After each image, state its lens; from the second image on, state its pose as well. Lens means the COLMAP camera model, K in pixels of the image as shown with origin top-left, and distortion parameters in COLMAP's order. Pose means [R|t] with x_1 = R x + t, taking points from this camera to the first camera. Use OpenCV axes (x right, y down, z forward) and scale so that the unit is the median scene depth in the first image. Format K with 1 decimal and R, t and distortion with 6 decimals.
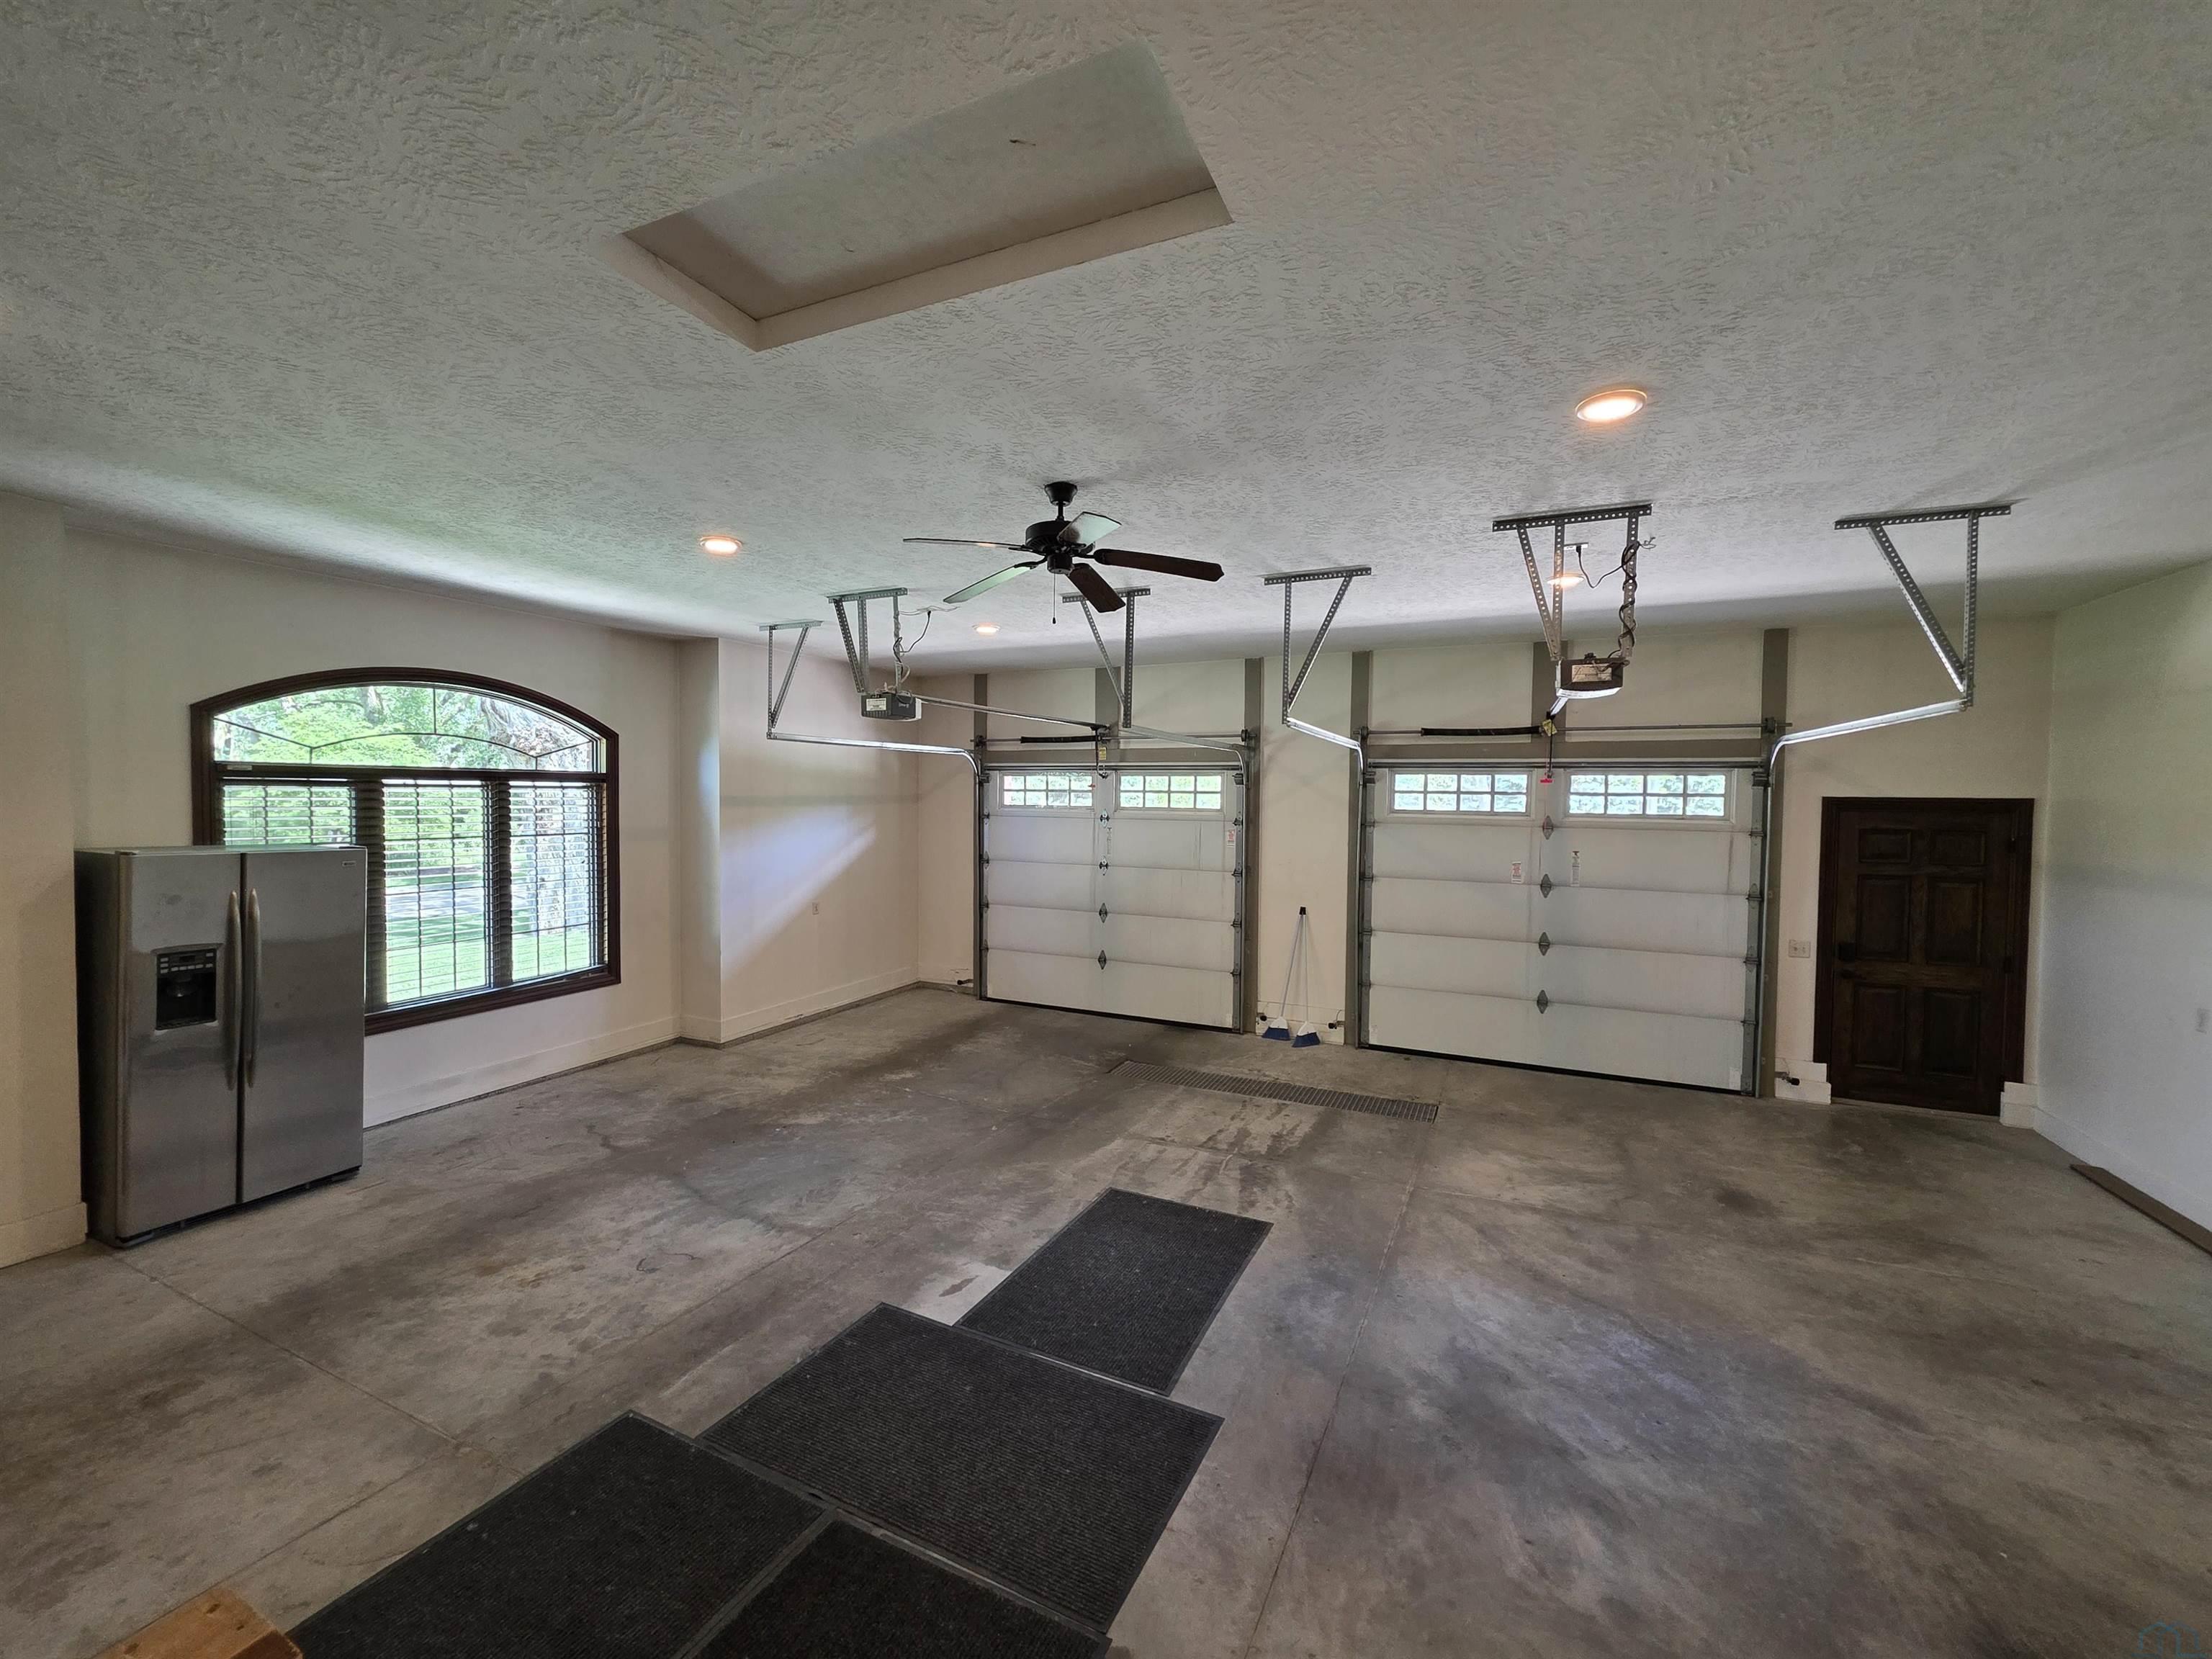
lens RADIAL K [[889.2, 0, 1103.1], [0, 889.2, 822.3], [0, 0, 1]] dist [0.002391, -0.000008]
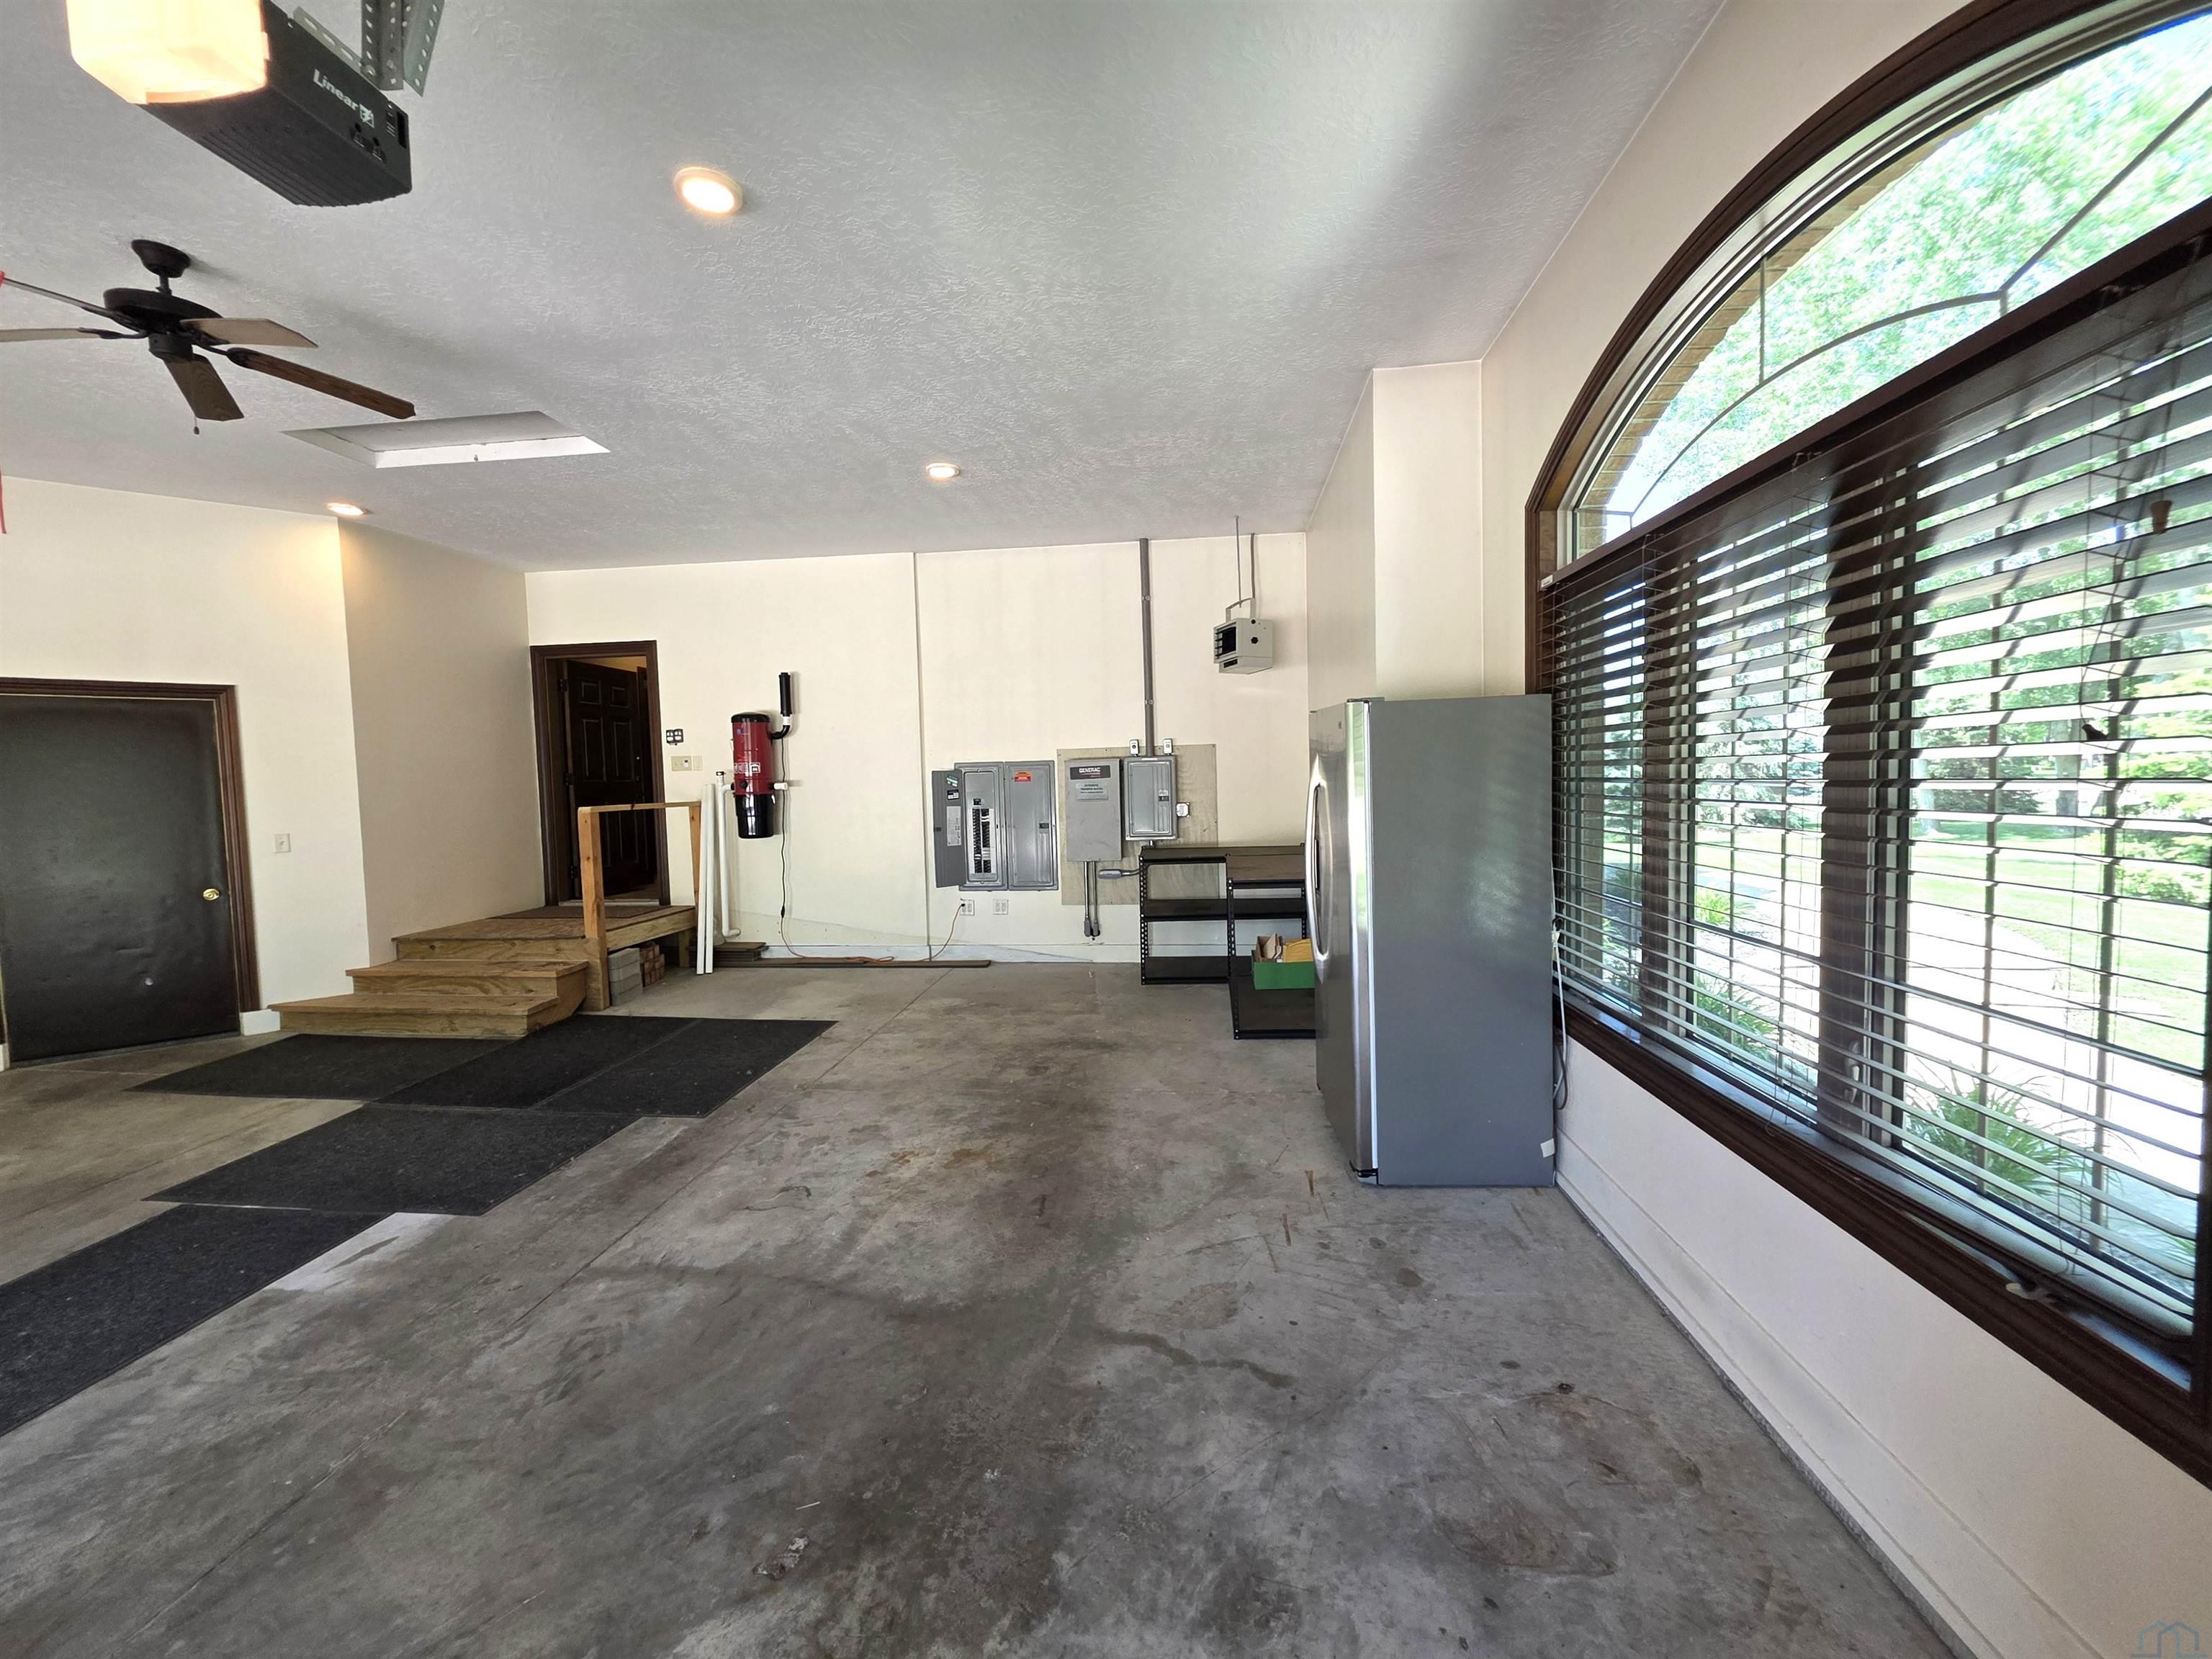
lens RADIAL K [[889.2, 0, 1101.7], [0, 889.2, 823.0], [0, 0, 1]] dist [0.002391, -0.000008]
pose [[-0.949732, 0.030822, -0.311542, -0.532127], [0.007146, 0.997017, 0.076857, 0.081290], [0.312981, 0.070767, -0.947119, 1.866958]]
